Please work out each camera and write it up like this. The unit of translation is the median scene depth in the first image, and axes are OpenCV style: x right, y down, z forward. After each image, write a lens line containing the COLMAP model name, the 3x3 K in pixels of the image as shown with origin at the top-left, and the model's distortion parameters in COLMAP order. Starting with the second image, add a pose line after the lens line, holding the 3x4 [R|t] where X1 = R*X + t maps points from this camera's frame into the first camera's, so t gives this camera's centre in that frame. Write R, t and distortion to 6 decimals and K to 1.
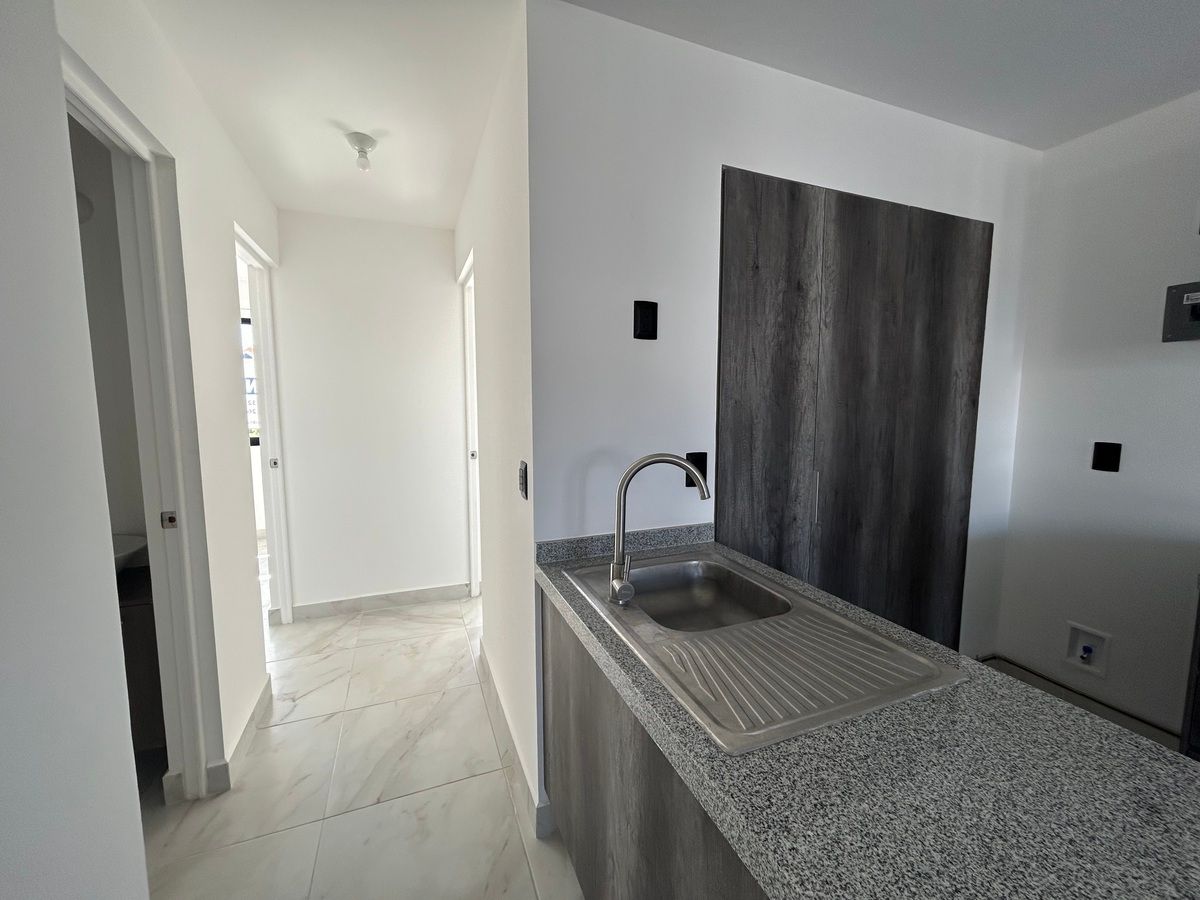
lens RADIAL K [[486.3, 0, 600.2], [0, 486.3, 447.6], [0, 0, 1]] dist [-0.001062, 0.001041]
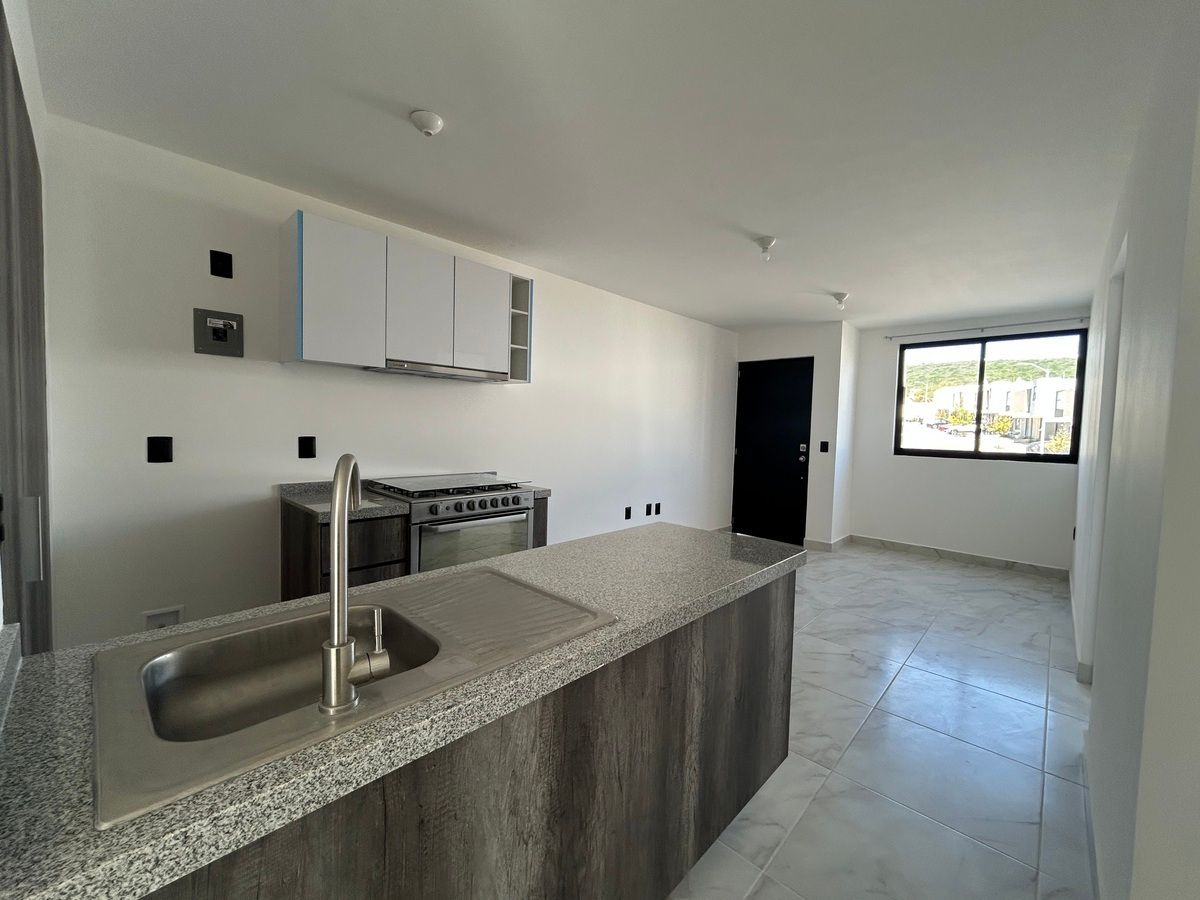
lens RADIAL K [[486.3, 0, 600.9], [0, 486.3, 447.9], [0, 0, 1]] dist [-0.001062, 0.001041]
pose [[-0.418371, -0.054969, 0.906611, -0.413090], [0.064234, 0.993877, 0.089902, -0.022196], [-0.906002, 0.095848, -0.412278, 0.617393]]
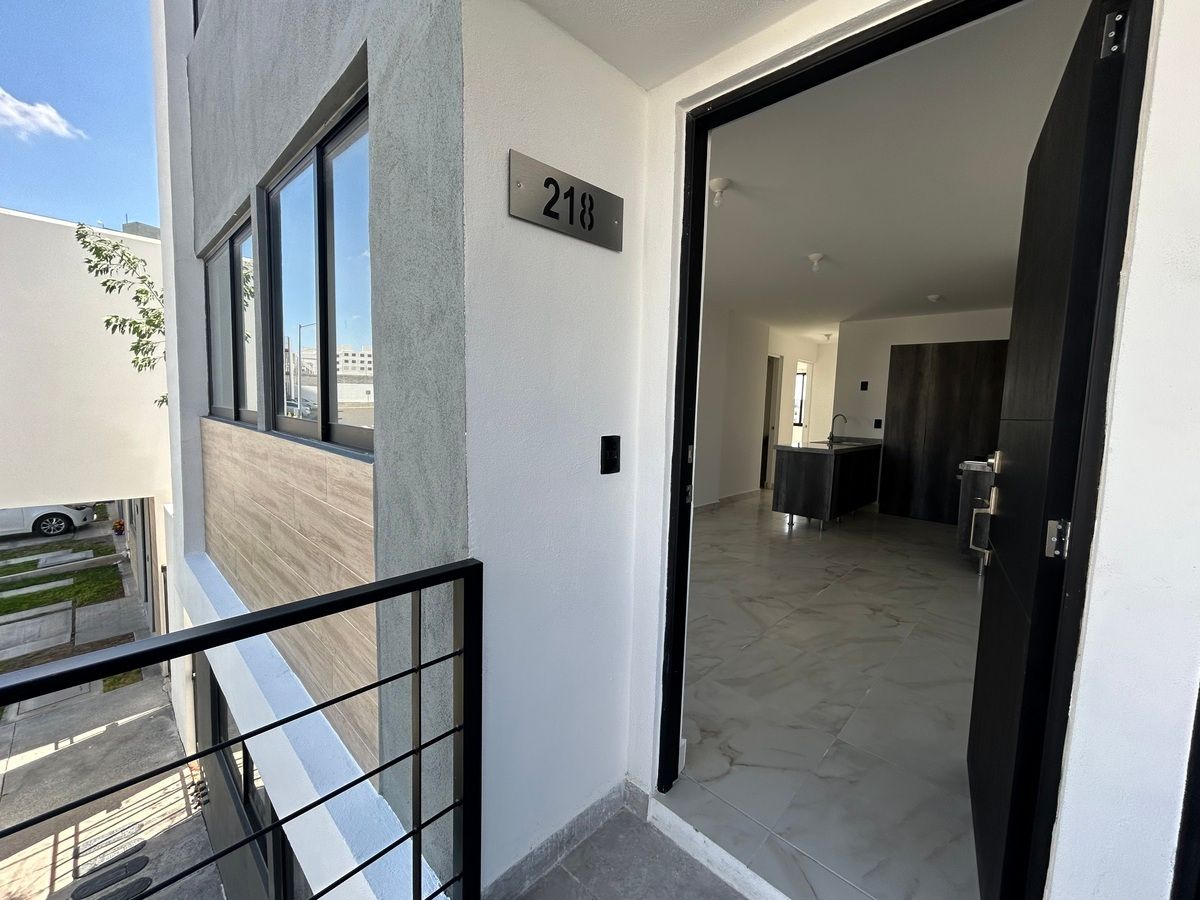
lens RADIAL K [[486.3, 0, 607.1], [0, 486.3, 447.5], [0, 0, 1]] dist [-0.001062, 0.001041]
pose [[0.428180, 0.092868, -0.898909, 2.519514], [-0.127034, 0.991014, 0.041873, 0.312151], [0.894720, 0.096262, 0.436130, -2.337821]]
